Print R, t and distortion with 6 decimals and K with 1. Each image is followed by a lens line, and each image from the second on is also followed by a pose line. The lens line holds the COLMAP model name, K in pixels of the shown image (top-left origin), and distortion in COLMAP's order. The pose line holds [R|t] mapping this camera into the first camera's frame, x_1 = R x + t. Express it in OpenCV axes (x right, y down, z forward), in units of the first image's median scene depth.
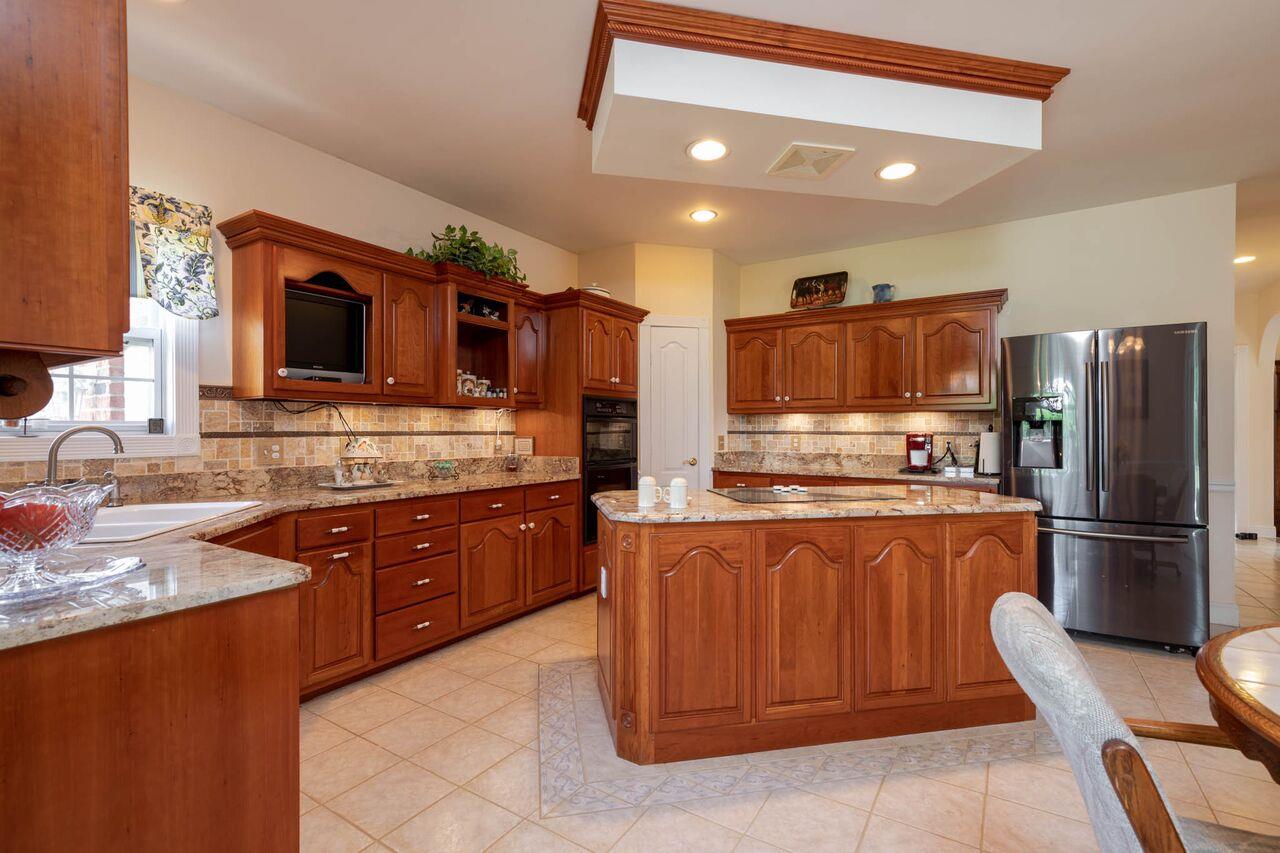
lens RADIAL K [[567.1, 0, 638.9], [0, 567.1, 428.7], [0, 0, 1]] dist [0.012605, 0.000379]
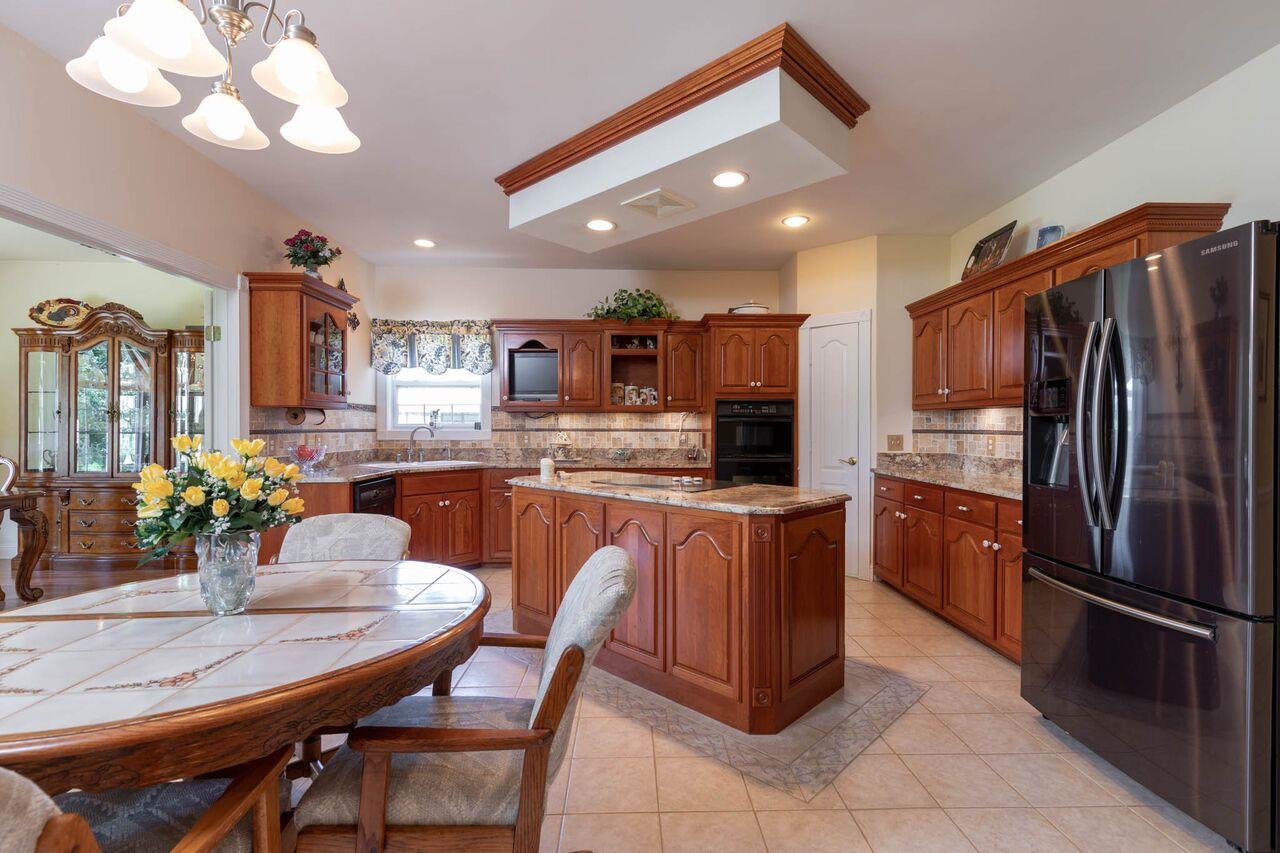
lens RADIAL K [[567.1, 0, 658.5], [0, 567.1, 424.5], [0, 0, 1]] dist [0.012605, 0.000379]
pose [[0.583011, -0.003000, -0.812458, 0.864297], [-0.000215, 0.999993, -0.003846, -0.000722], [0.812464, 0.002417, 0.583006, 0.207368]]
